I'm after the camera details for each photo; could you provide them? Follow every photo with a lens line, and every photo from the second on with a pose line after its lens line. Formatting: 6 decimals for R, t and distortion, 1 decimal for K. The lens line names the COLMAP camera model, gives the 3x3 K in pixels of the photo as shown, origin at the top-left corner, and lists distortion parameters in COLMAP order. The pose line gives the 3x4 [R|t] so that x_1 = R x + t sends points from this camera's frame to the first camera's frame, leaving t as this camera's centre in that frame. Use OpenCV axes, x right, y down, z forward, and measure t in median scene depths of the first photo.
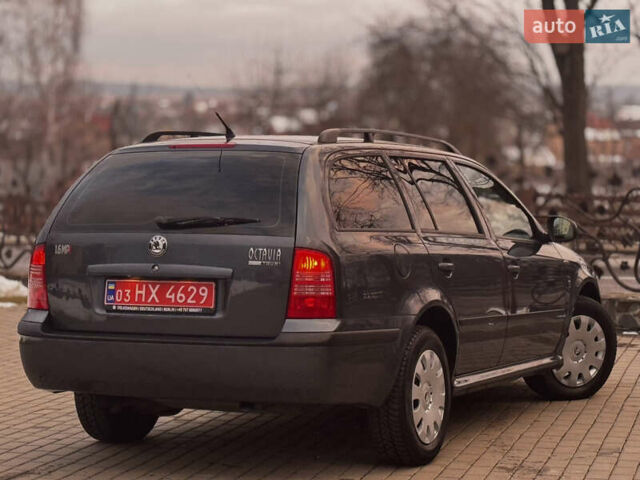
lens RADIAL K [[1808.0, 0, 320.0], [0, 1808.0, 240.0], [0, 0, 1]] dist [0.060811, -0.405541]
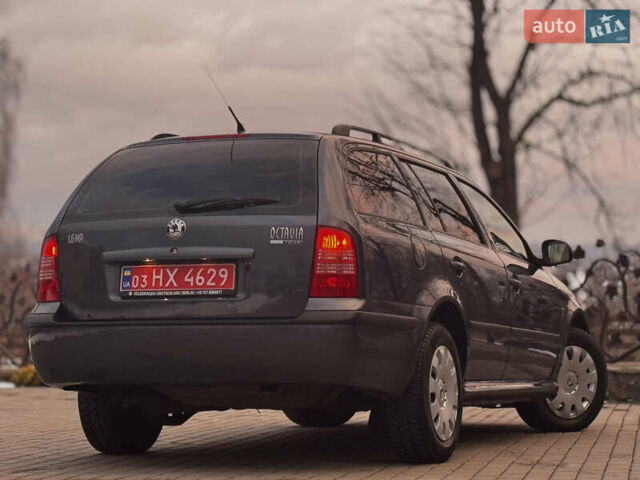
lens RADIAL K [[1808.0, 0, 320.0], [0, 1808.0, 240.0], [0, 0, 1]] dist [0.060811, -0.405541]
pose [[0.998881, -0.005376, 0.046982, -0.057457], [0.009416, 0.996233, -0.086201, 0.094808], [-0.046341, 0.086547, 0.995169, 0.015265]]
